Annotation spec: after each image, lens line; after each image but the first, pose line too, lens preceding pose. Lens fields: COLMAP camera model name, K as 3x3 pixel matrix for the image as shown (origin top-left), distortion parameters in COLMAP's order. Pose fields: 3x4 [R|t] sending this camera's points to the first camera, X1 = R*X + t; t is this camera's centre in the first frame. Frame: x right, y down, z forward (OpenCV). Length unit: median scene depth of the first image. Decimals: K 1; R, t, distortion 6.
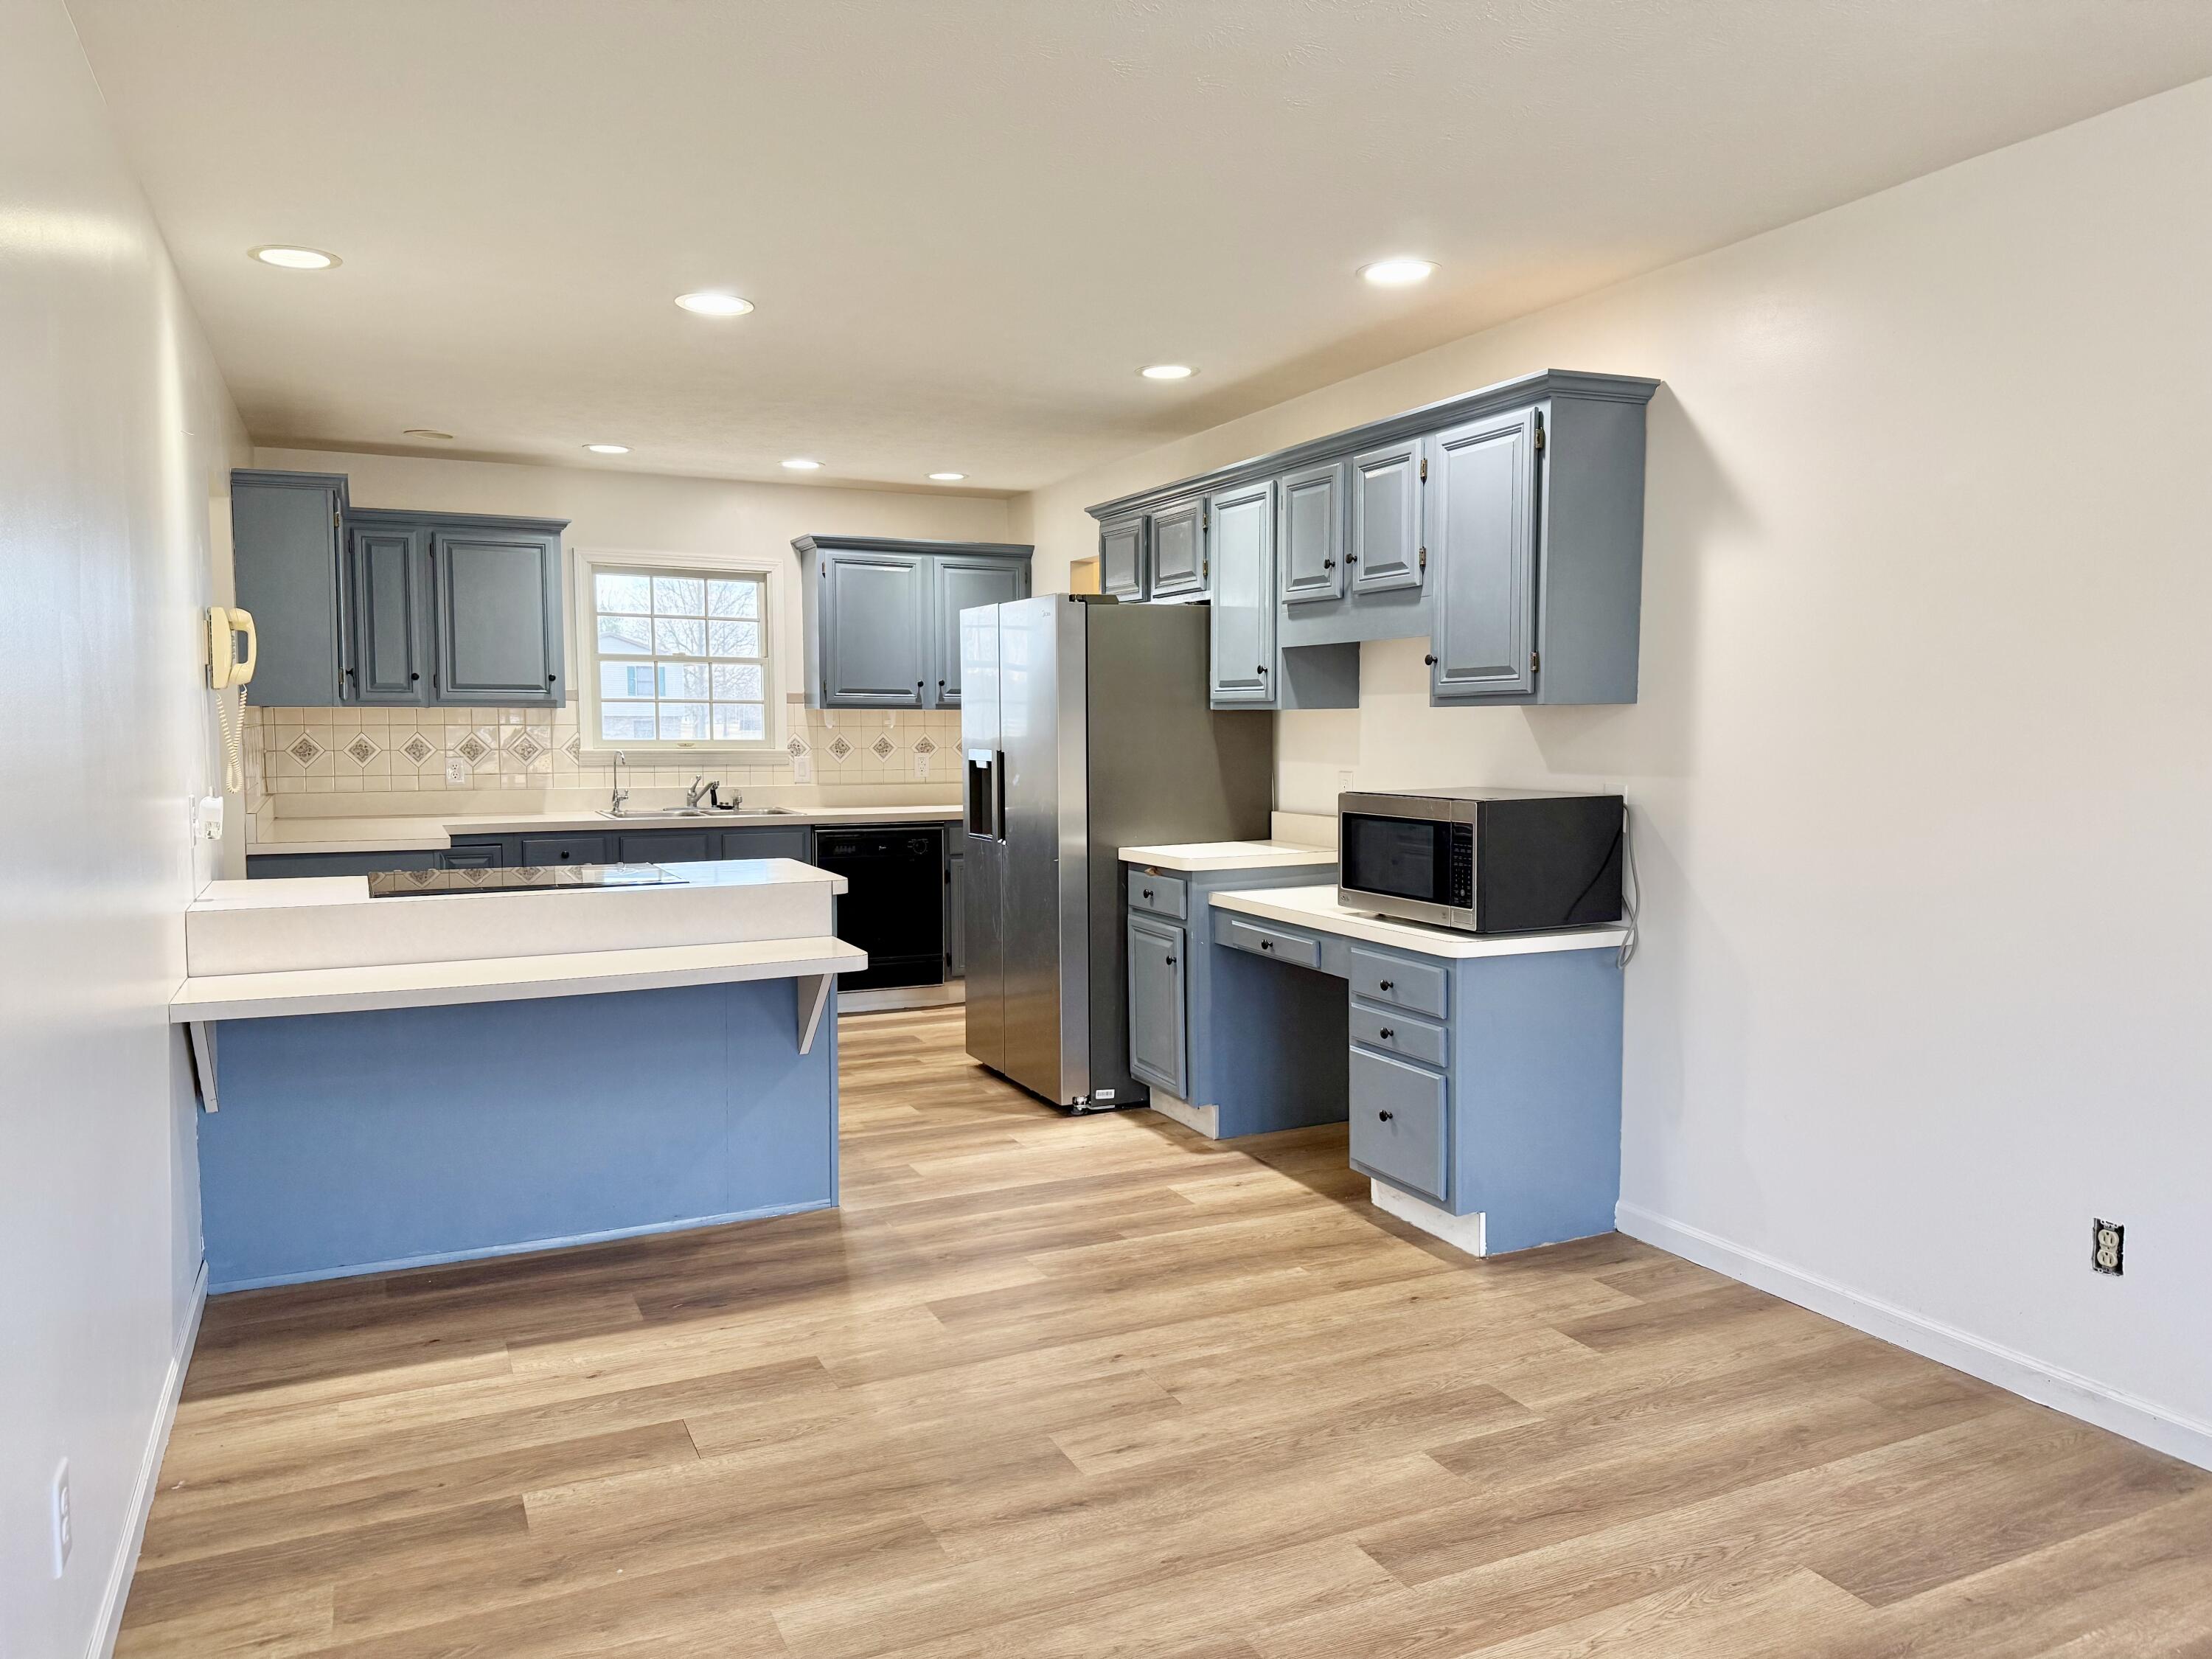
lens RADIAL K [[1529.1, 0, 1113.0], [0, 1529.1, 841.6], [0, 0, 1]] dist [0.082771, -0.121168]
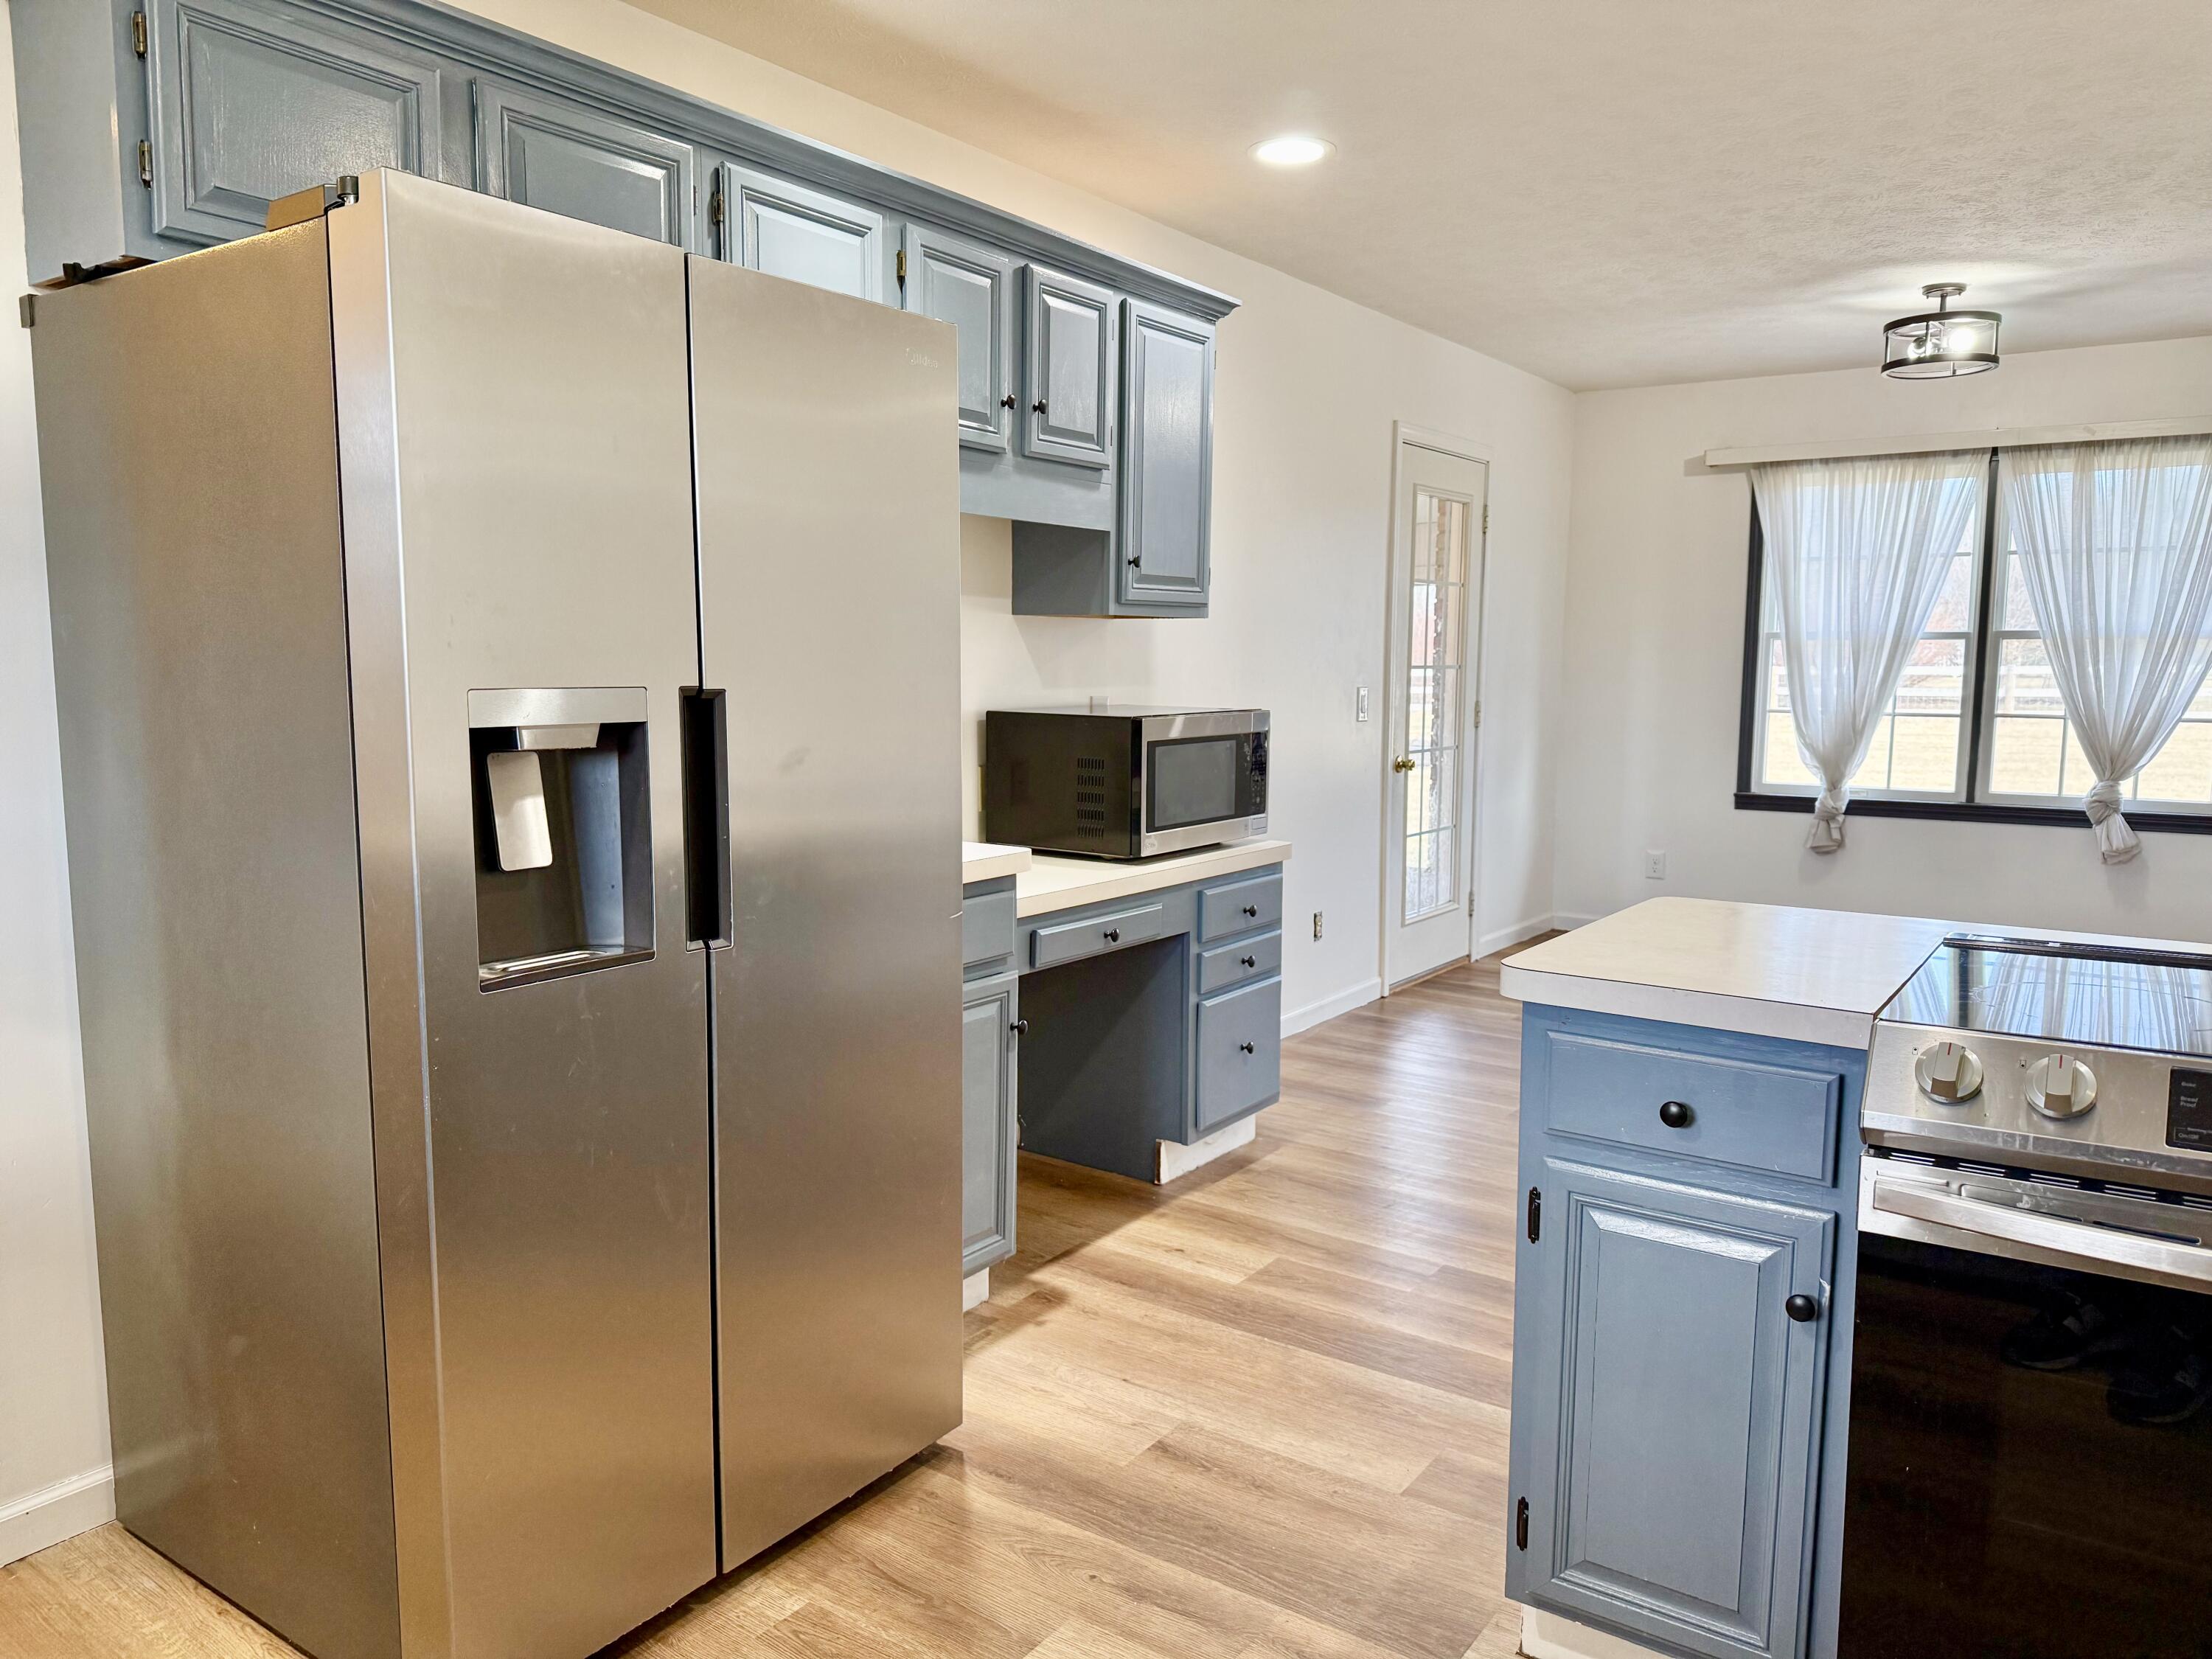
lens RADIAL K [[1541.6, 0, 1106.0], [0, 1541.6, 829.5], [0, 0, 1]] dist [0.097749, -0.126585]
pose [[-0.491691, -0.101577, 0.864825, -0.520646], [0.063232, 0.986386, 0.151805, -0.092927], [-0.868471, 0.129326, -0.478574, 1.330864]]
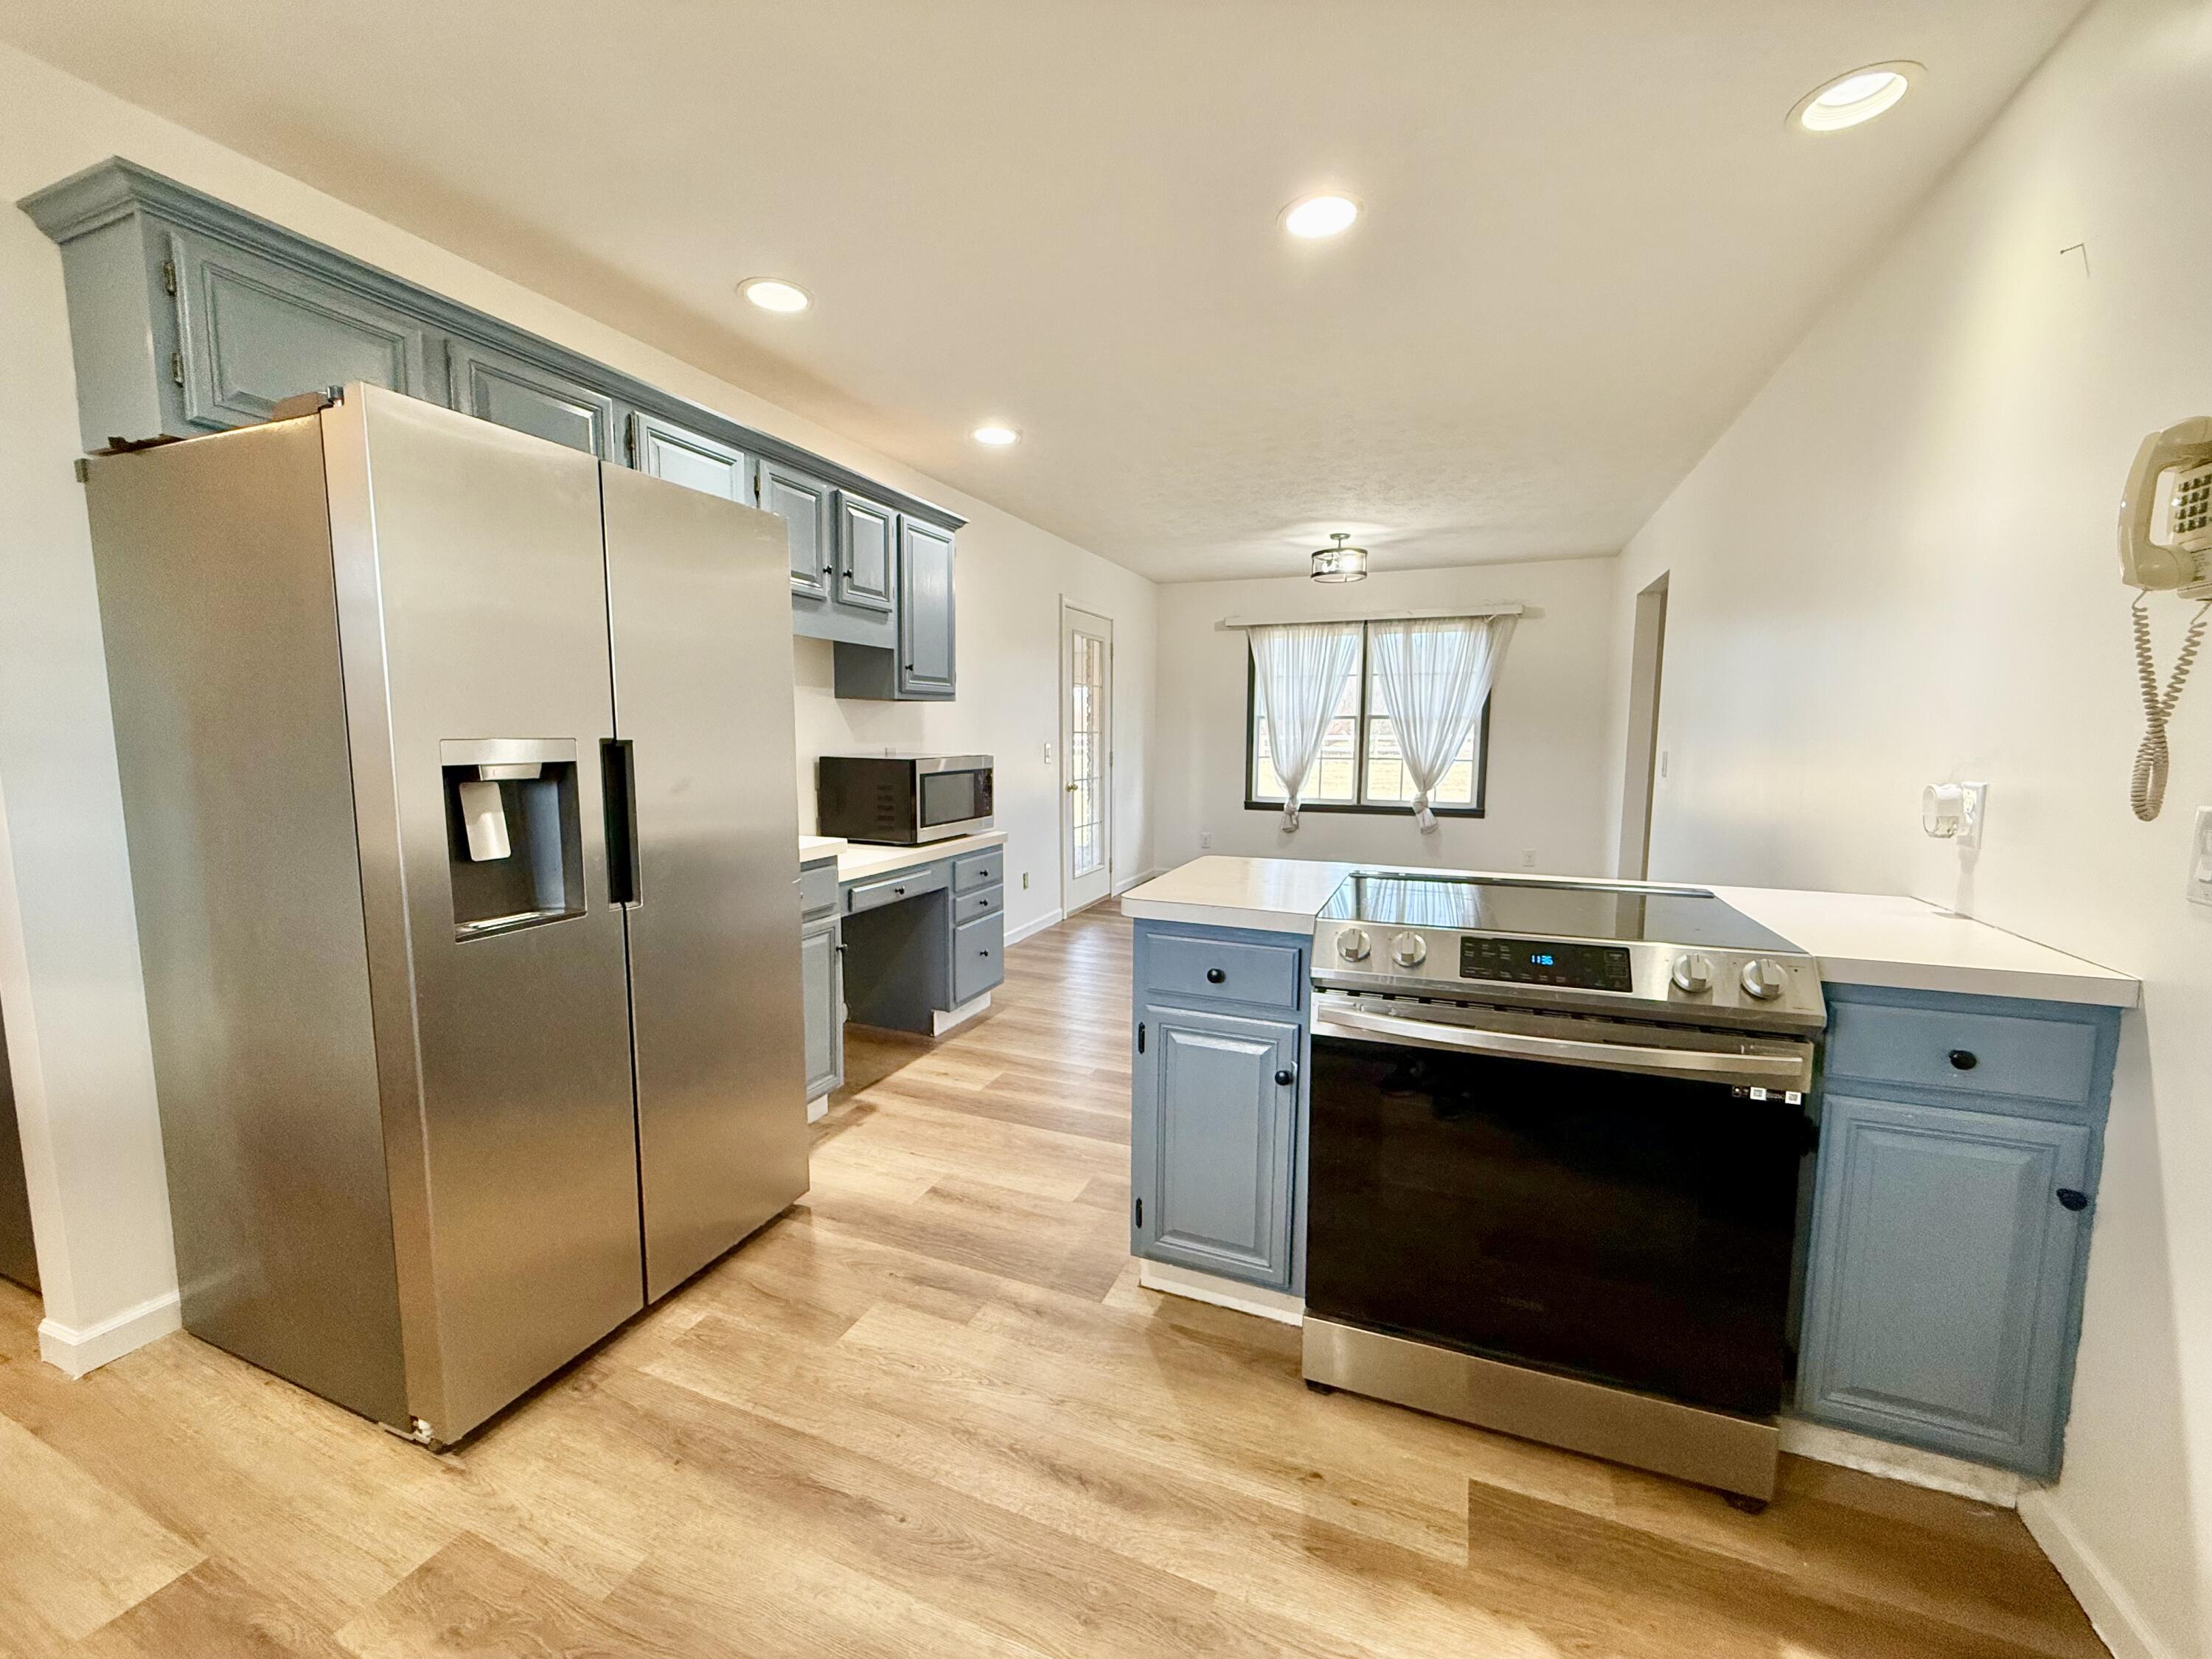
lens RADIAL K [[872.0, 0, 1101.0], [0, 872.0, 828.0], [0, 0, 1]] dist [0.002554, 0.000097]
pose [[-0.668735, -0.087494, 0.738335, -0.506494], [0.052065, 0.985103, 0.163894, -0.085726], [-0.741676, 0.148043, -0.654217, 1.311243]]
